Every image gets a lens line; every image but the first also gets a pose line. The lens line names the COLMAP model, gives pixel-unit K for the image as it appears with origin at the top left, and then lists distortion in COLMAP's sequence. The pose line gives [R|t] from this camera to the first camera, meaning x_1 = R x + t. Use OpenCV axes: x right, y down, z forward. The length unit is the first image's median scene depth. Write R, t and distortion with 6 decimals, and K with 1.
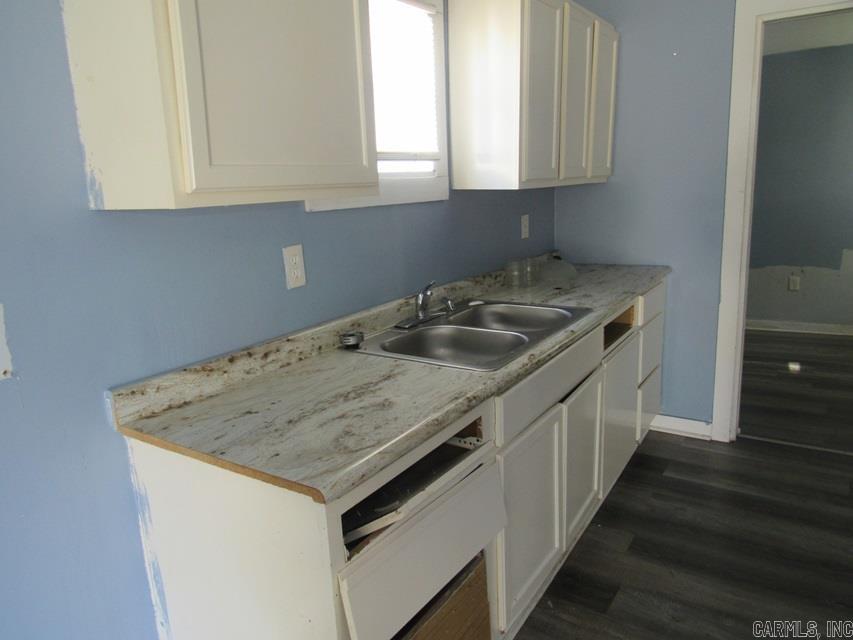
lens RADIAL K [[610.4, 0, 426.0], [0, 610.4, 318.5], [0, 0, 1]] dist [-0.032287, 0.013617]
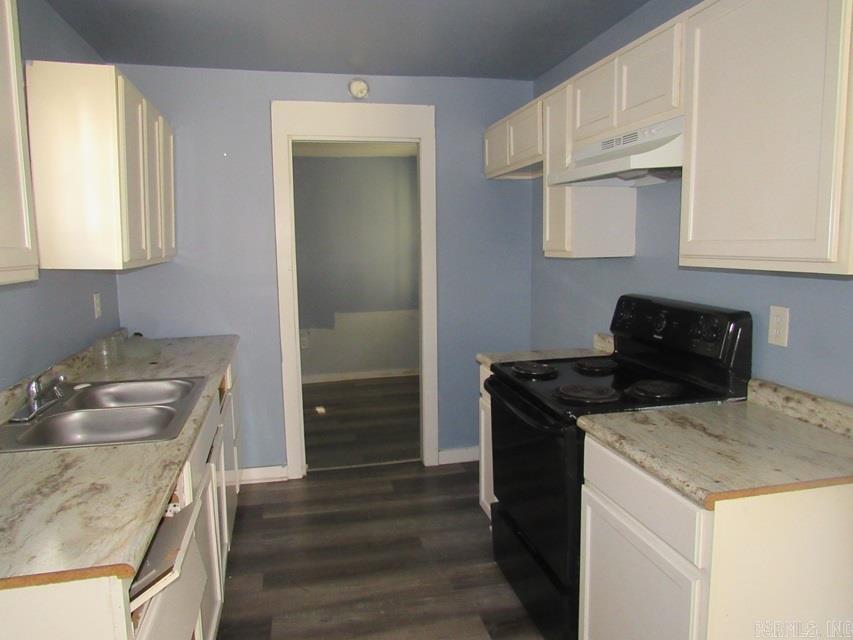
lens RADIAL K [[610.4, 0, 426.2], [0, 610.4, 317.8], [0, 0, 1]] dist [-0.032287, 0.013617]
pose [[0.689501, -0.052918, 0.722349, -0.222811], [0.140172, 0.988221, -0.061403, 0.002255], [-0.710592, 0.143590, 0.688797, -0.049750]]
